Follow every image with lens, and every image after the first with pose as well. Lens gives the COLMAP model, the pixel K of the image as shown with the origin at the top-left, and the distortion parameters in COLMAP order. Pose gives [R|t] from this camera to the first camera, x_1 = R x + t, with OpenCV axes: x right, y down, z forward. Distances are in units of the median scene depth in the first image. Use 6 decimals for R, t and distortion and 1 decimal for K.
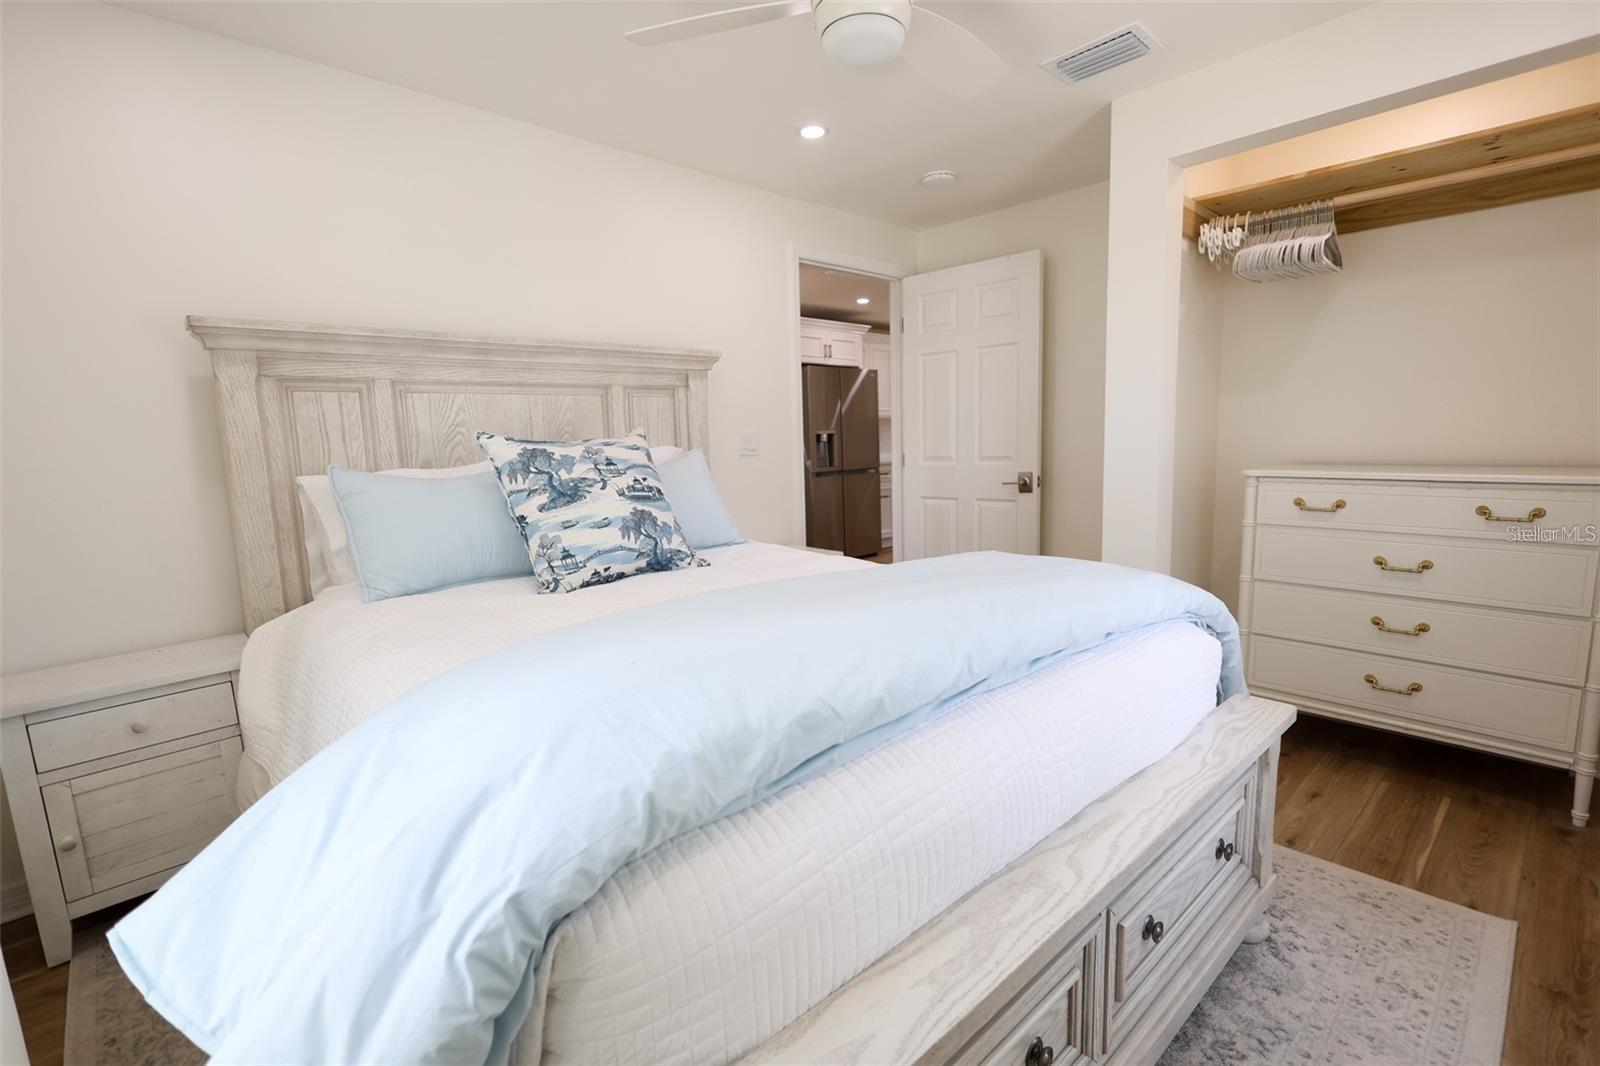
lens RADIAL K [[737.6, 0, 799.2], [0, 737.6, 536.1], [0, 0, 1]] dist [-0.000888, 0.001192]
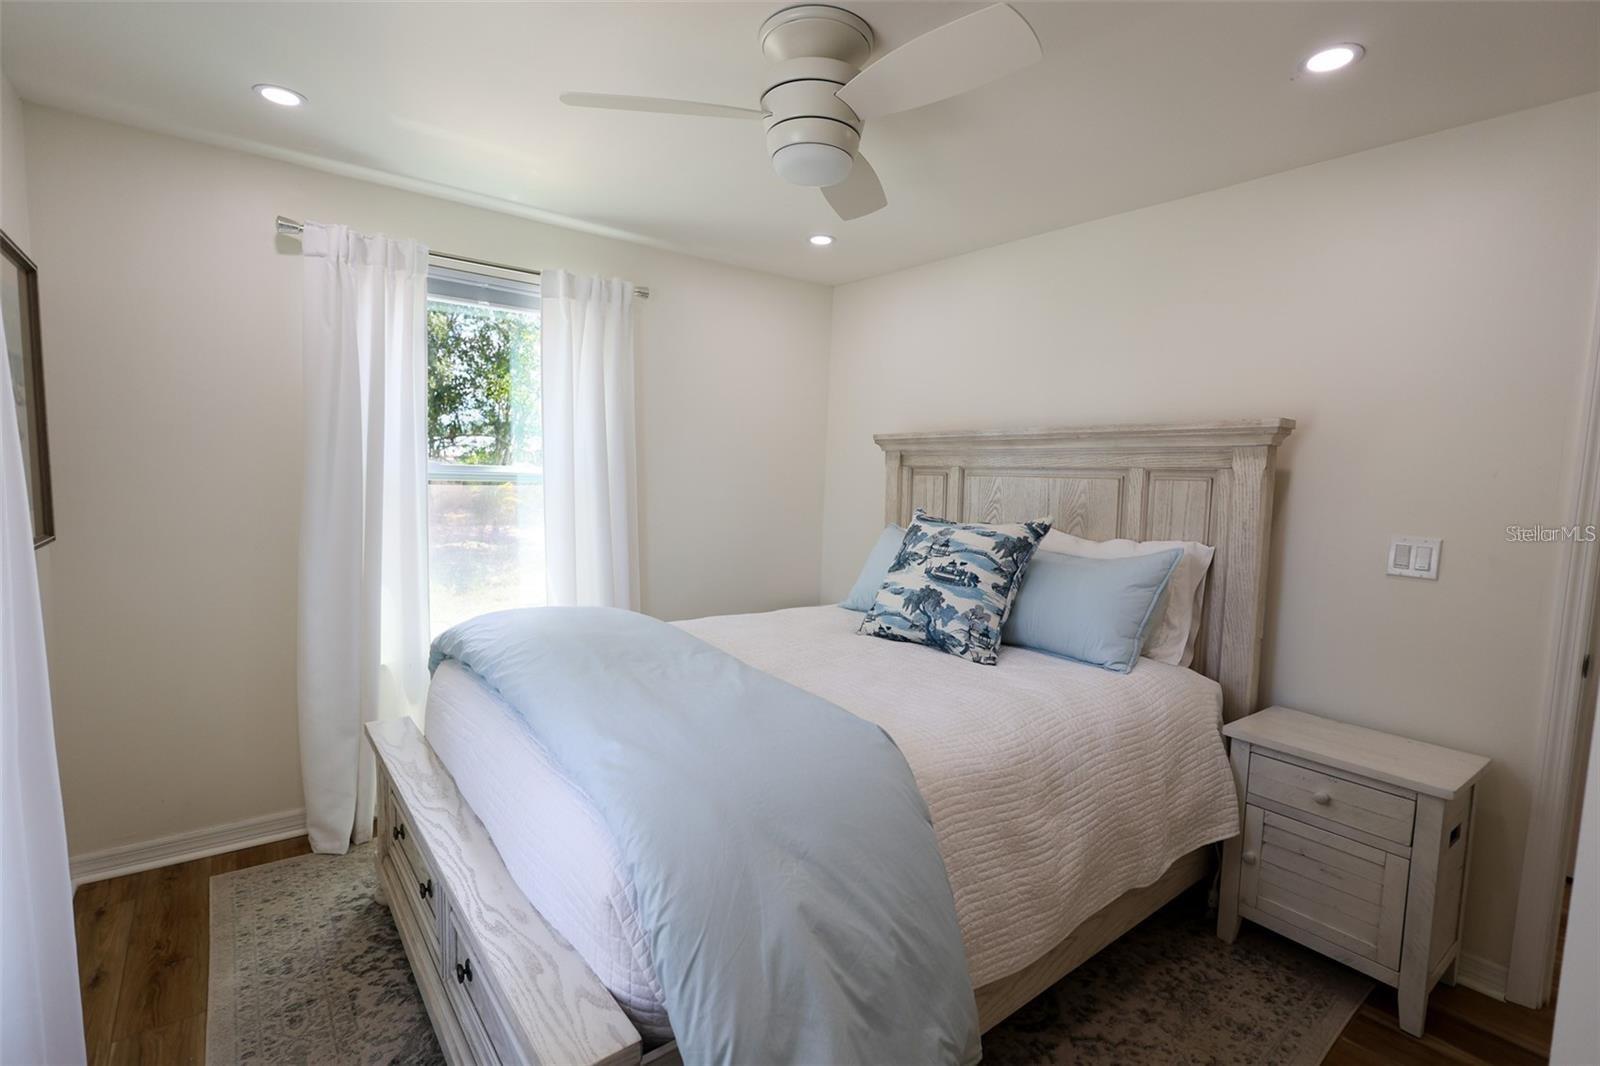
lens RADIAL K [[737.6, 0, 806.8], [0, 737.6, 537.4], [0, 0, 1]] dist [-0.000888, 0.001192]
pose [[-0.075134, 0.109256, -0.991170, 0.805476], [-0.160121, 0.979760, 0.120135, -0.194125], [0.984234, 0.167733, -0.056119, 0.785853]]
